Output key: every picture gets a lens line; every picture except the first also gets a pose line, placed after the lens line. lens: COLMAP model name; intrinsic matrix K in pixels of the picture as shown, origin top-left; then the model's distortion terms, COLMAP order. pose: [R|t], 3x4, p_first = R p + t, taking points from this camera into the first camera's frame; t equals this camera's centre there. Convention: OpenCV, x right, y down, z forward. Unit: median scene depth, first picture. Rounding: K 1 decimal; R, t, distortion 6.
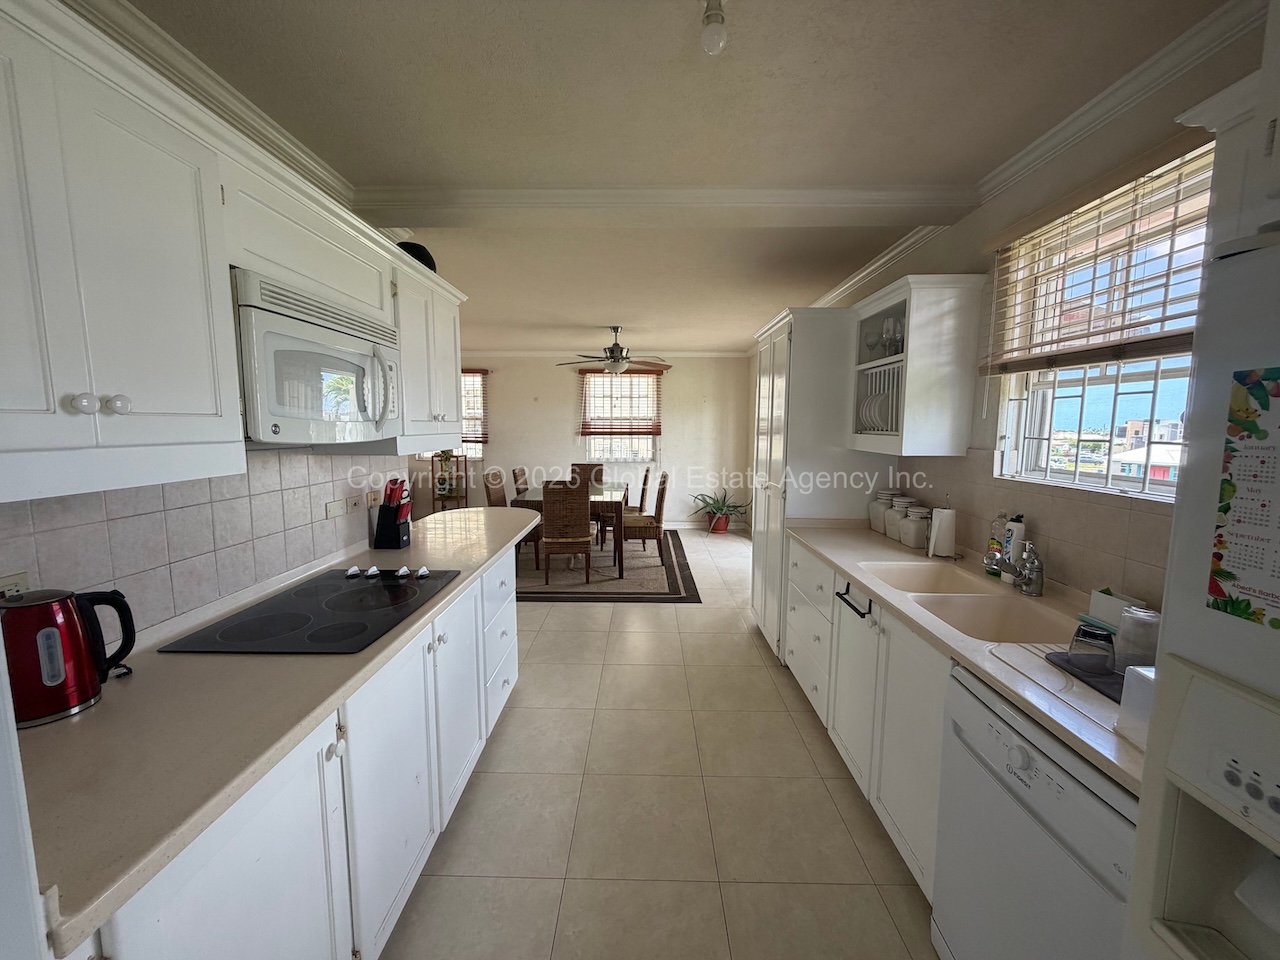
lens RADIAL K [[511.3, 0, 635.0], [0, 511.3, 482.6], [0, 0, 1]] dist [-0.003007, 0.001864]
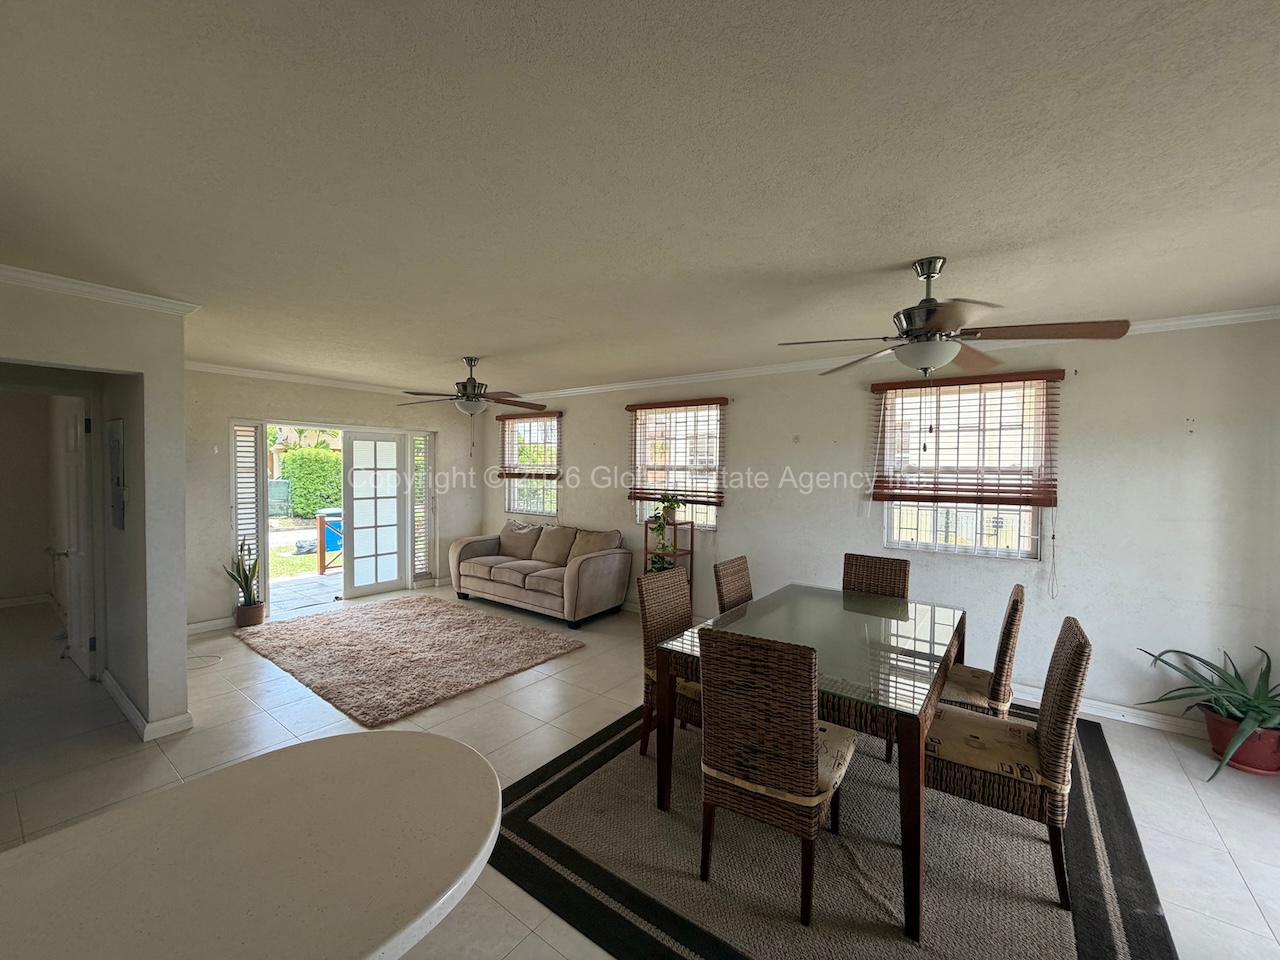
lens RADIAL K [[511.3, 0, 642.3], [0, 511.3, 479.2], [0, 0, 1]] dist [-0.003007, 0.001864]
pose [[0.813728, 0.015849, -0.581029, 0.013589], [-0.070413, 0.994954, -0.071474, -0.057731], [0.576965, 0.099073, 0.810738, 0.400102]]
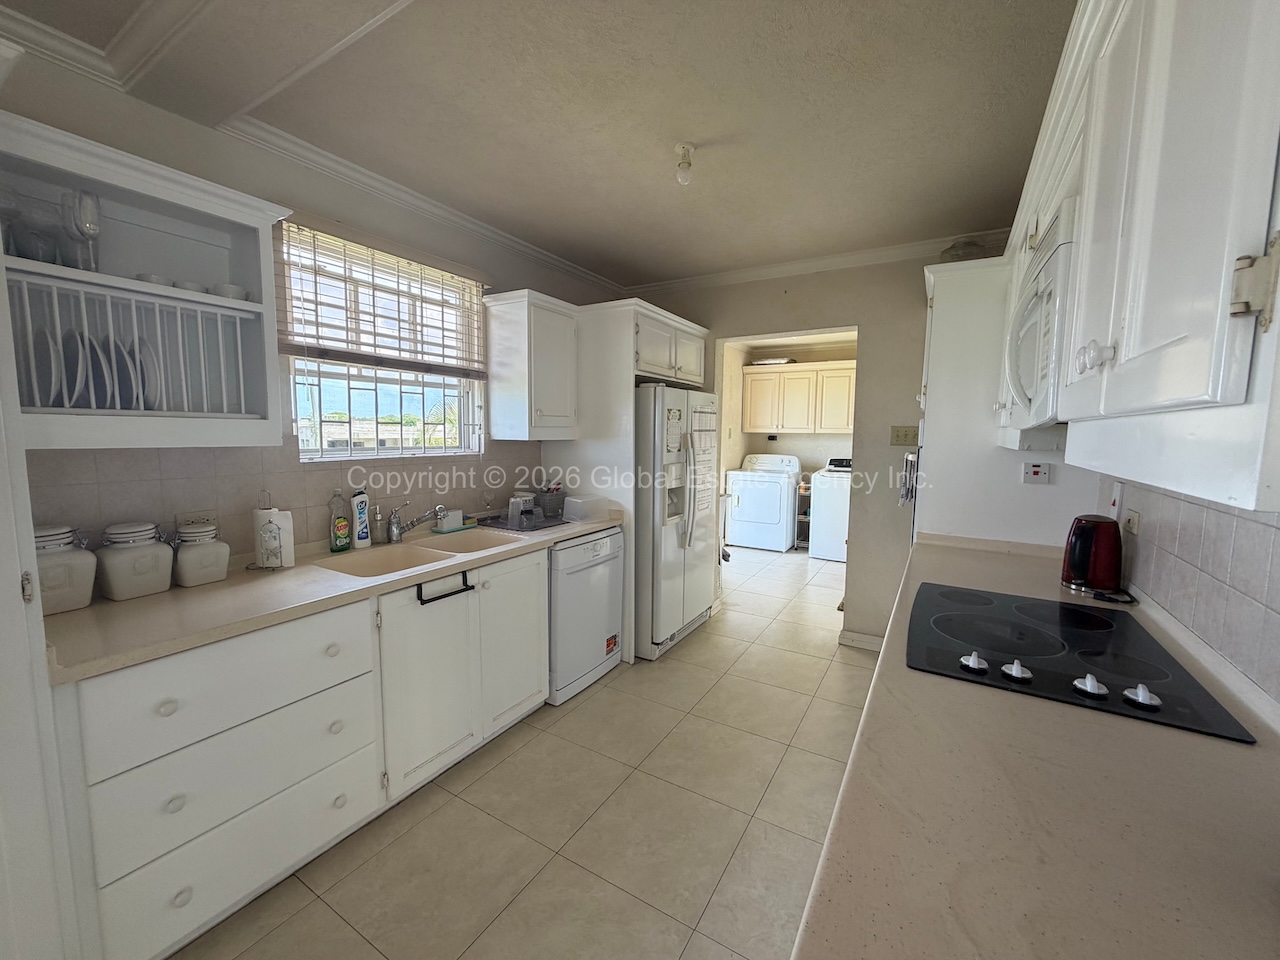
lens RADIAL K [[511.3, 0, 642.1], [0, 511.3, 481.4], [0, 0, 1]] dist [-0.003007, 0.001864]
pose [[-0.862845, -0.059674, 0.501933, -0.268637], [0.044545, 0.980166, 0.193106, -0.102247], [-0.503501, 0.188979, -0.843074, 1.157920]]
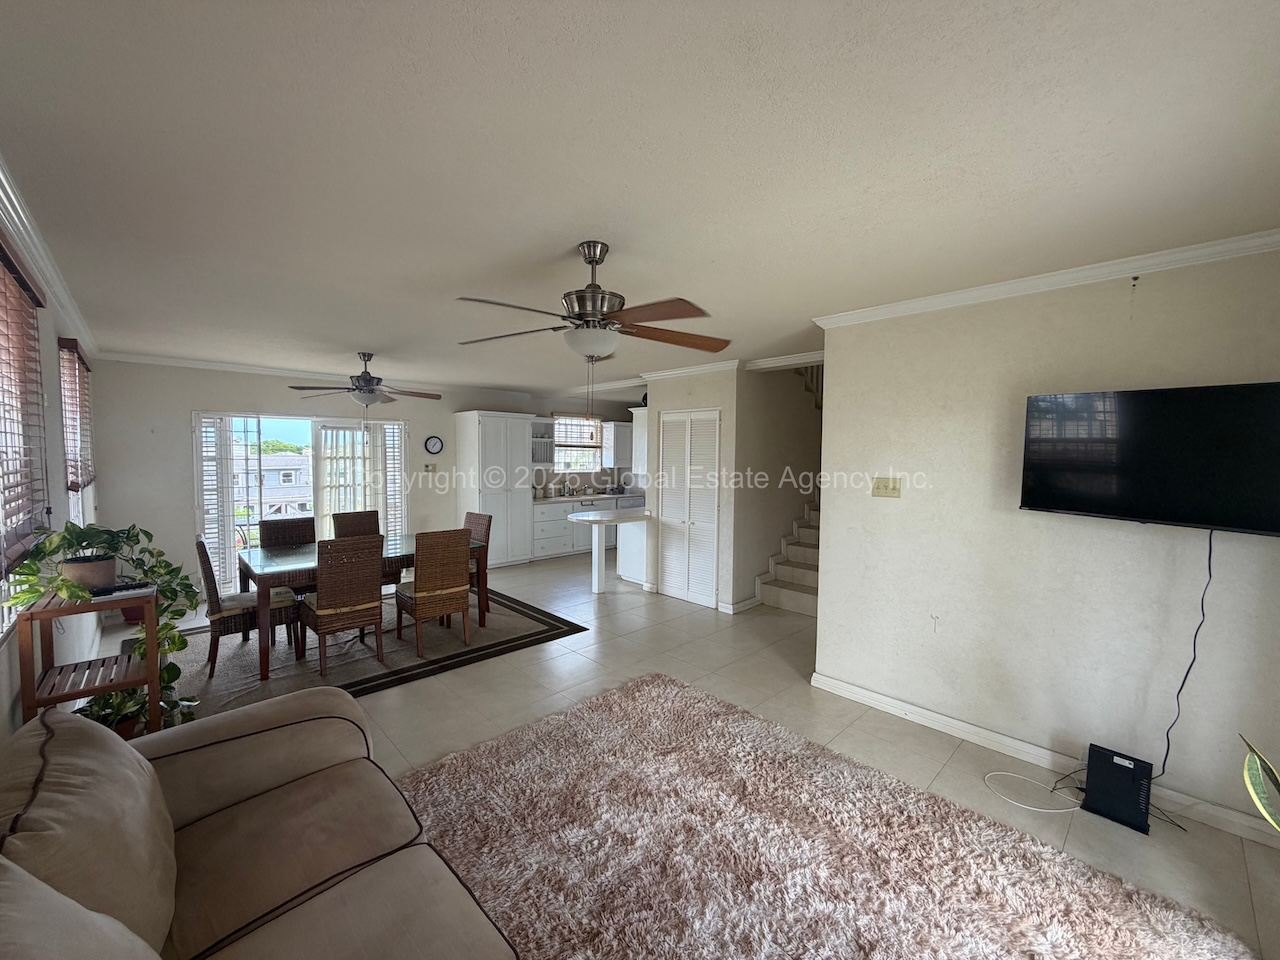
lens RADIAL K [[511.3, 0, 636.5], [0, 511.3, 483.3], [0, 0, 1]] dist [-0.003007, 0.001864]
pose [[-0.697930, -0.044116, 0.714806, -2.076997], [0.069232, 0.989270, 0.128652, -0.315677], [-0.712811, 0.139278, -0.687387, 2.611234]]
